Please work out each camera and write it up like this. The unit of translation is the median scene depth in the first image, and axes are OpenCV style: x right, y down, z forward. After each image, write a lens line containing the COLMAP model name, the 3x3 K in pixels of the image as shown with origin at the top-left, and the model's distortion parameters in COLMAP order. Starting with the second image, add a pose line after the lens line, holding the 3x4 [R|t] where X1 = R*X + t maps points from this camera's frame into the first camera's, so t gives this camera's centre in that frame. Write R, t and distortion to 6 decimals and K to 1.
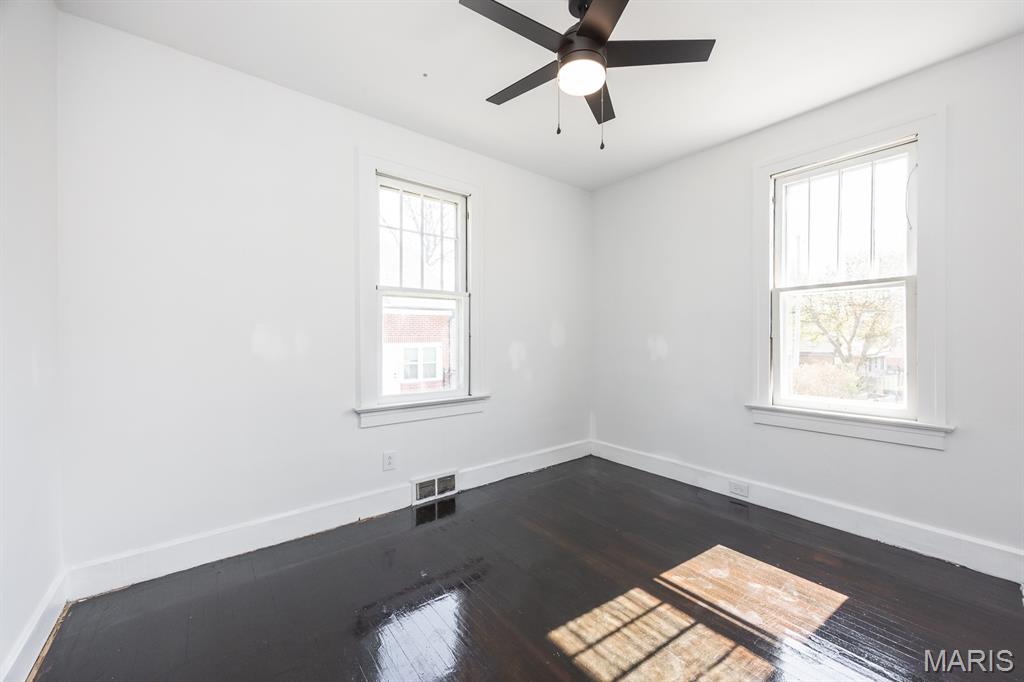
lens RADIAL K [[395.6, 0, 511.2], [0, 395.6, 338.5], [0, 0, 1]] dist [-0.001720, -0.000205]
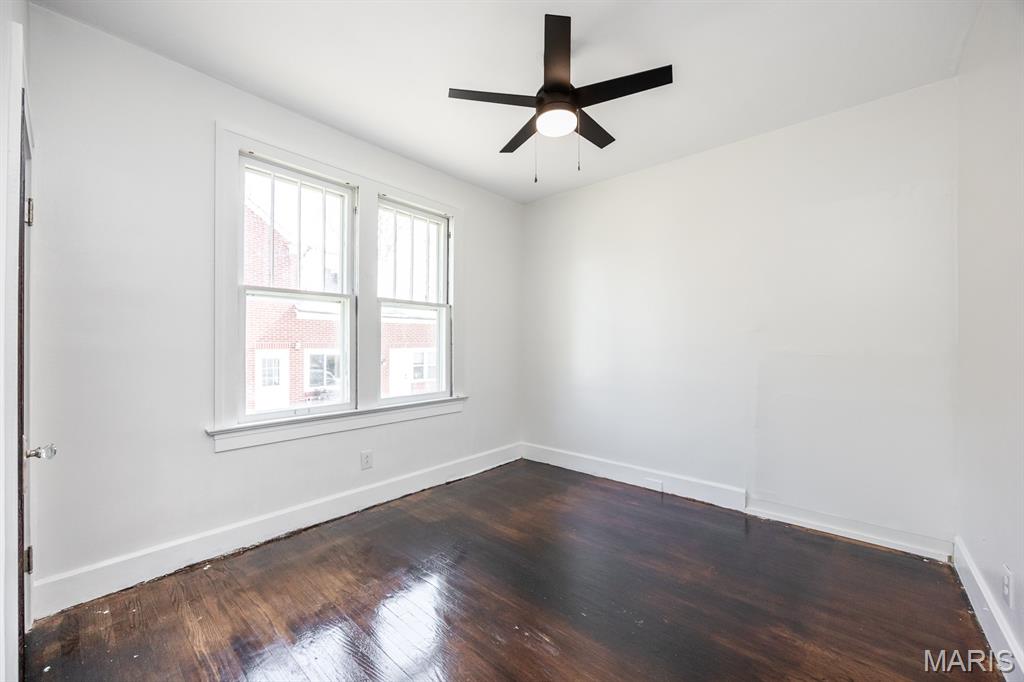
lens RADIAL K [[395.6, 0, 511.2], [0, 395.6, 338.5], [0, 0, 1]] dist [-0.001720, -0.000205]
pose [[0.981443, 0.006216, 0.191651, -0.156302], [-0.001988, 0.999751, -0.022242, 0.006202], [-0.191742, 0.021449, 0.981211, -0.132188]]
